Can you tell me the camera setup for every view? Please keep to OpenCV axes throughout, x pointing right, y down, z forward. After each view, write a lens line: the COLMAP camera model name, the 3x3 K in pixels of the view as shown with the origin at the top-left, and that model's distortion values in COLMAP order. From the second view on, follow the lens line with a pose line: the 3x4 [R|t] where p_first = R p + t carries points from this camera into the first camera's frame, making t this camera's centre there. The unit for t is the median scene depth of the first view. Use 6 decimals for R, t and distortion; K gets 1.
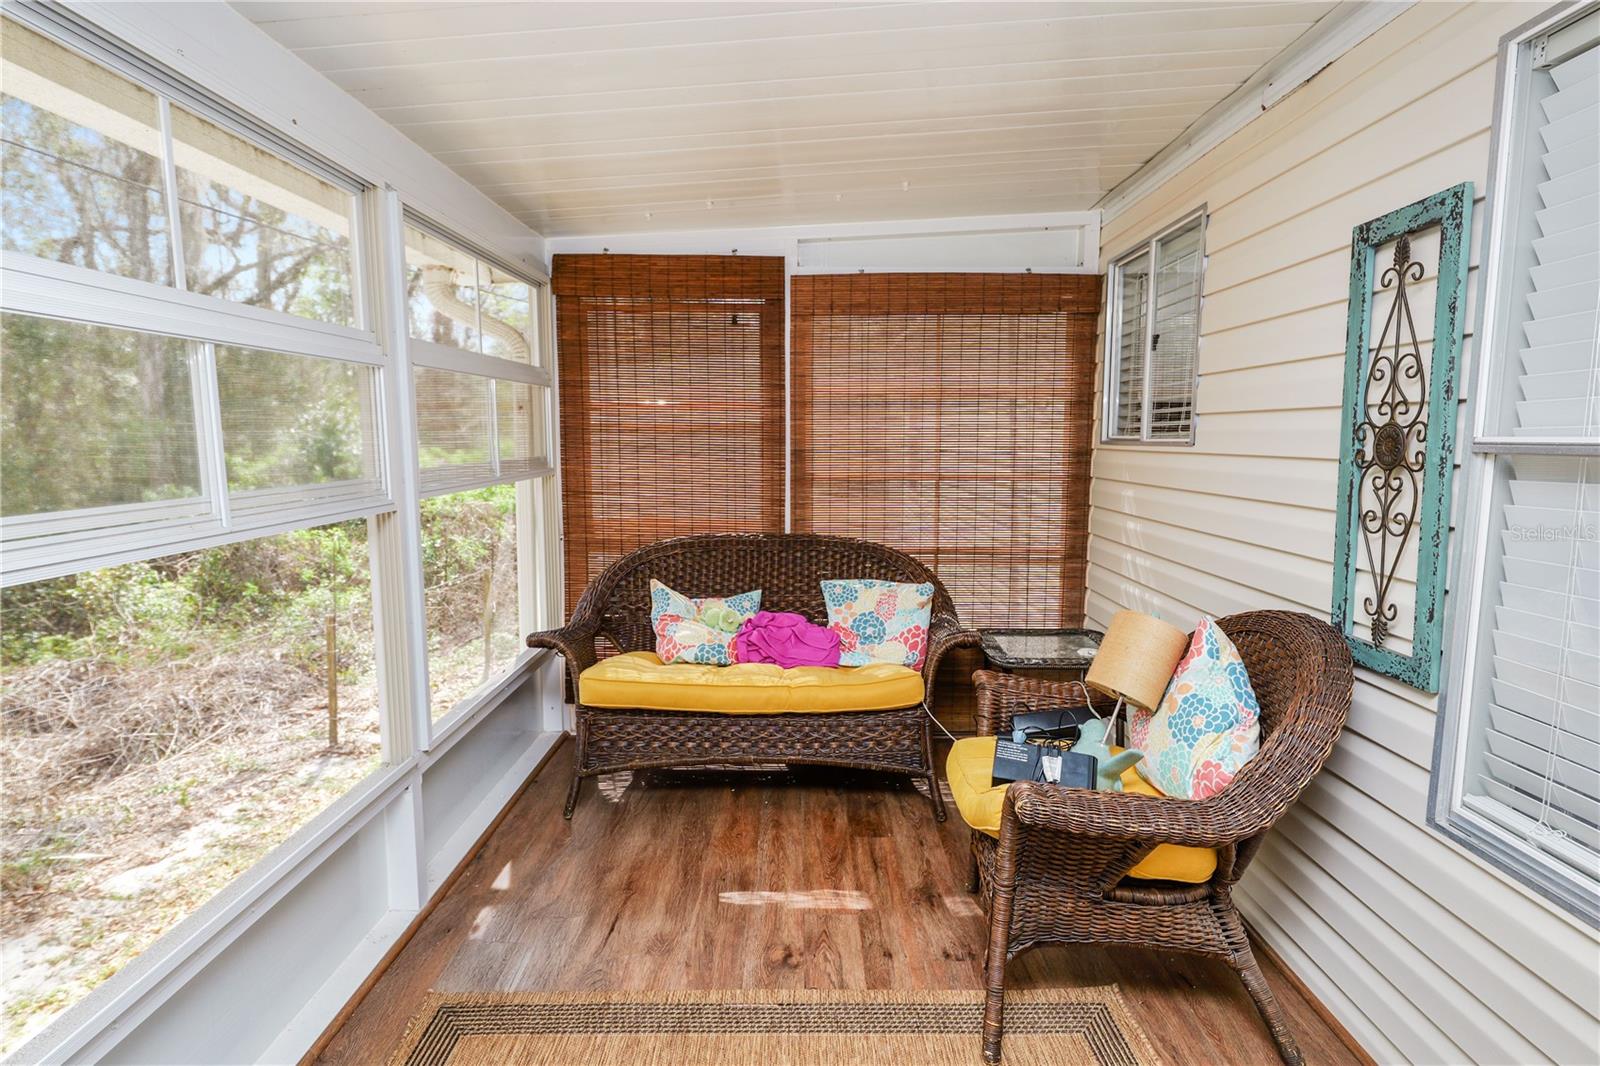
lens RADIAL K [[826.5, 0, 800.0], [0, 826.5, 533.0], [0, 0, 1]] dist [0.016236, 0.000204]
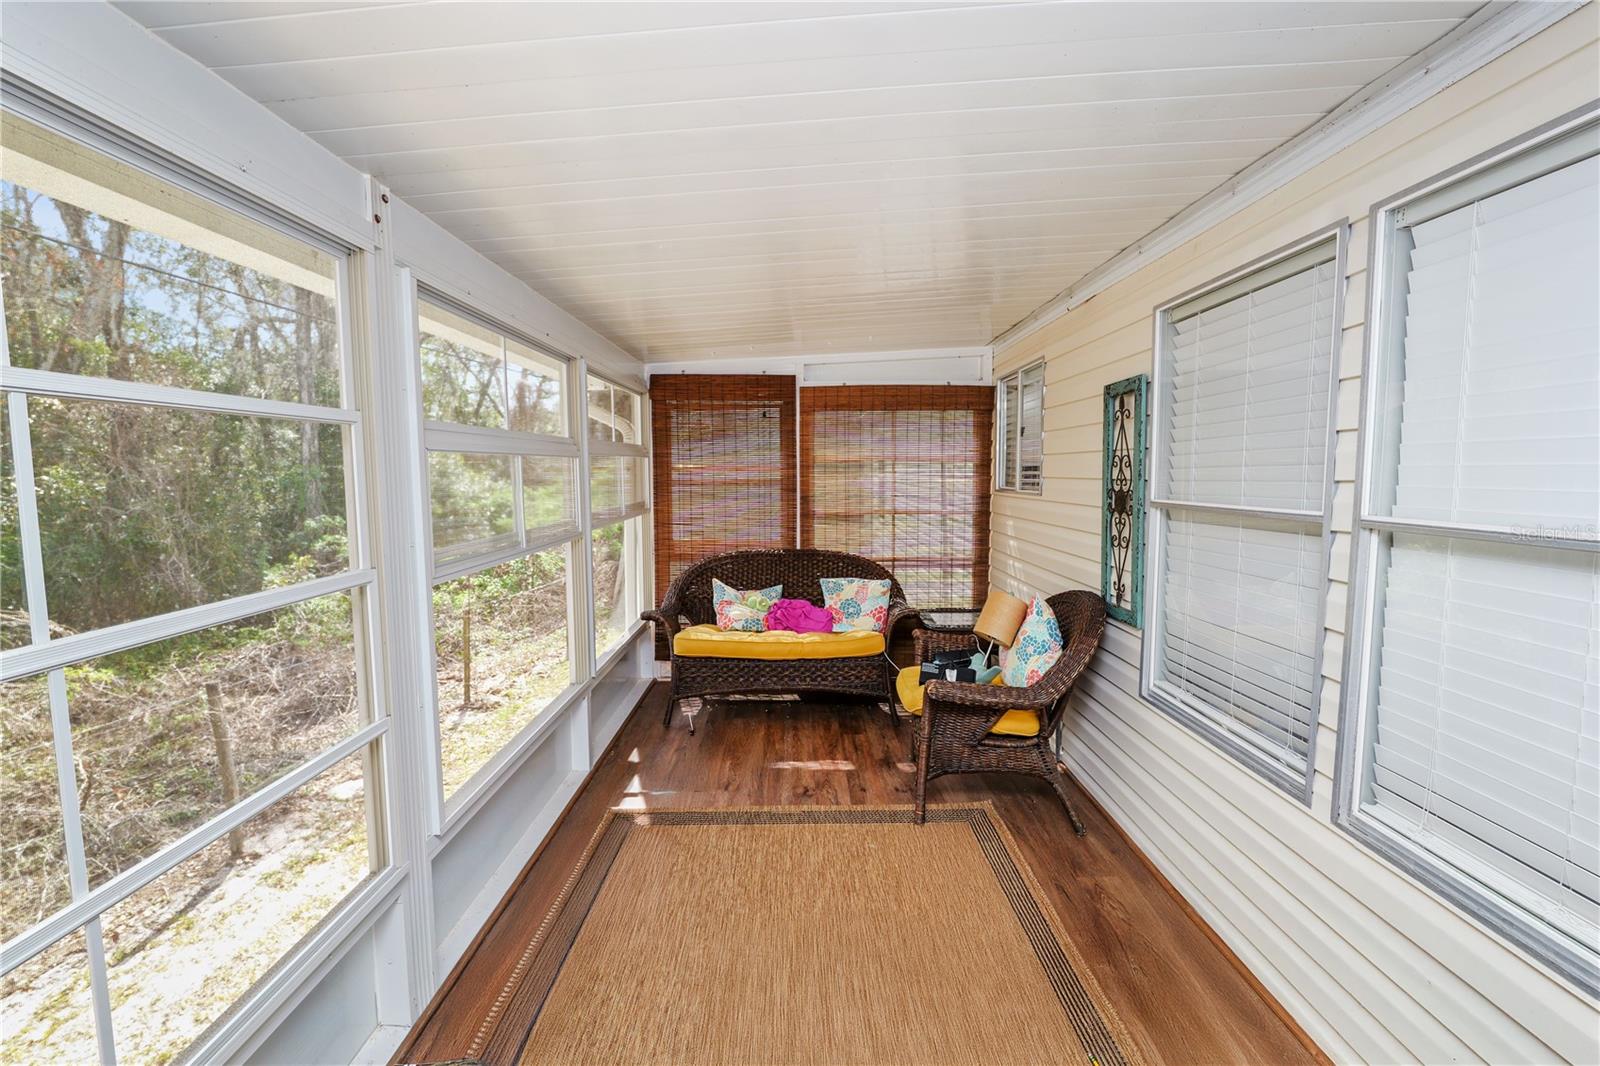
lens RADIAL K [[648.3, 0, 799.2], [0, 648.3, 530.1], [0, 0, 1]] dist [-0.010128, -0.000261]
pose [[0.999960, -0.006278, 0.006443, -0.022827], [0.006457, 0.999580, -0.028237, -0.000616], [-0.006263, 0.028278, 0.999580, -0.249224]]
